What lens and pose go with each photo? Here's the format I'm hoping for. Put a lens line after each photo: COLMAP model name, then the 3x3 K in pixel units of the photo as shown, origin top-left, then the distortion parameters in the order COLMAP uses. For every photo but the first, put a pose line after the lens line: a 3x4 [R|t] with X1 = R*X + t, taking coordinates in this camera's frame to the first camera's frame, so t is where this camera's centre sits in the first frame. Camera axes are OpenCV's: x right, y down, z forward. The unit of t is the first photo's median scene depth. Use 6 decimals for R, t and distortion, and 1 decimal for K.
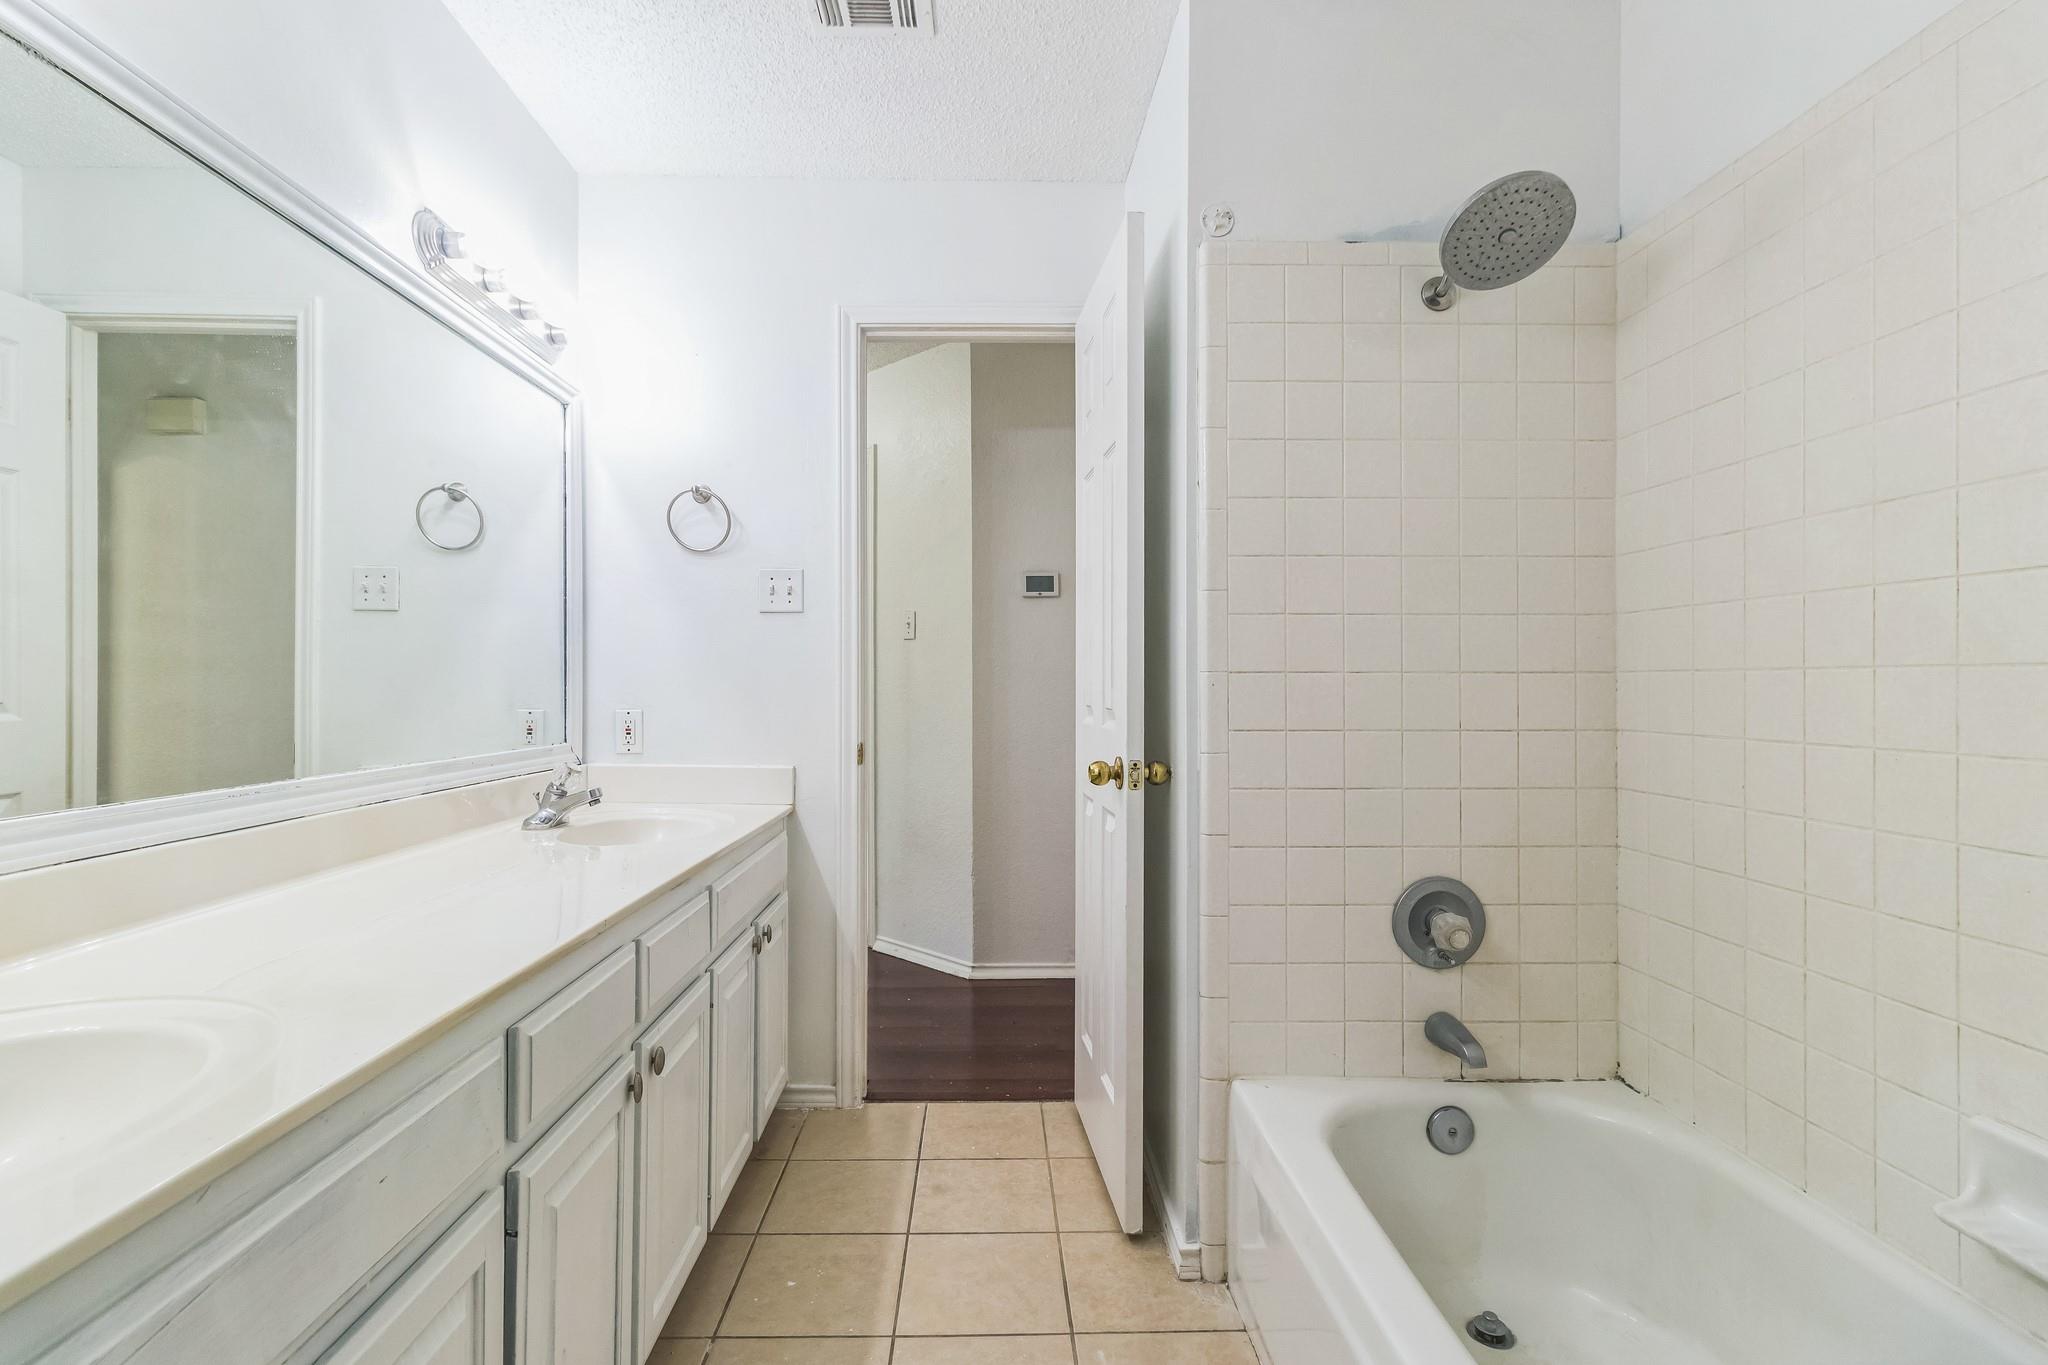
lens RADIAL K [[942.8, 0, 1031.4], [0, 942.8, 664.9], [0, 0, 1]] dist [0.000390, -0.000076]
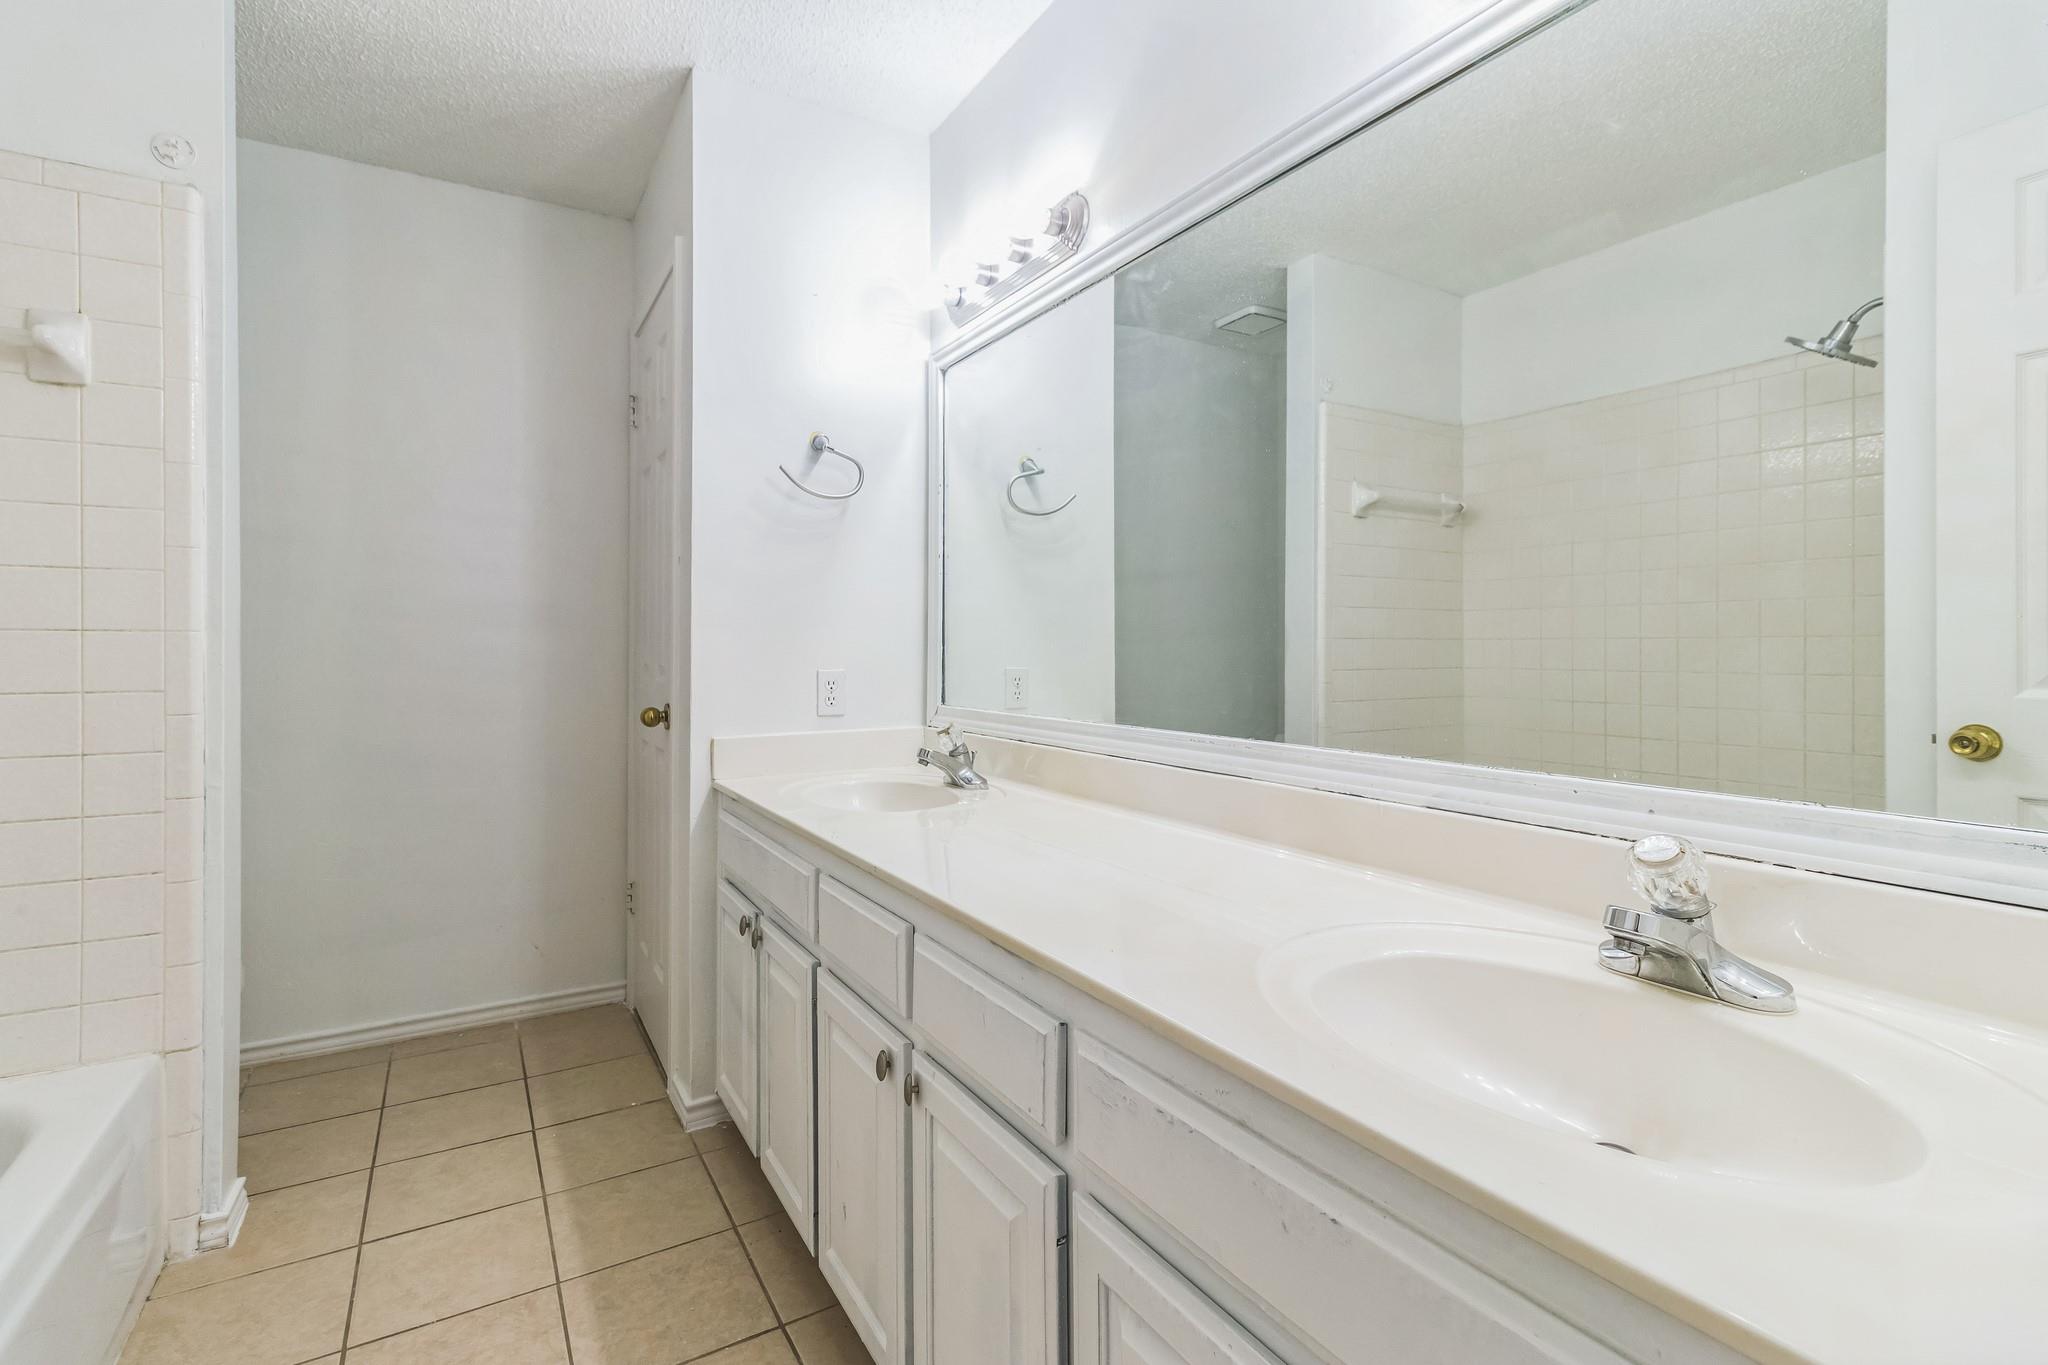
lens RADIAL K [[942.8, 0, 1031.4], [0, 942.8, 664.9], [0, 0, 1]] dist [0.000390, -0.000076]
pose [[-0.875470, 0.003403, -0.483261, -0.084899], [0.007668, 0.999947, -0.006851, 0.046114], [0.483212, -0.009704, -0.875450, 1.792987]]
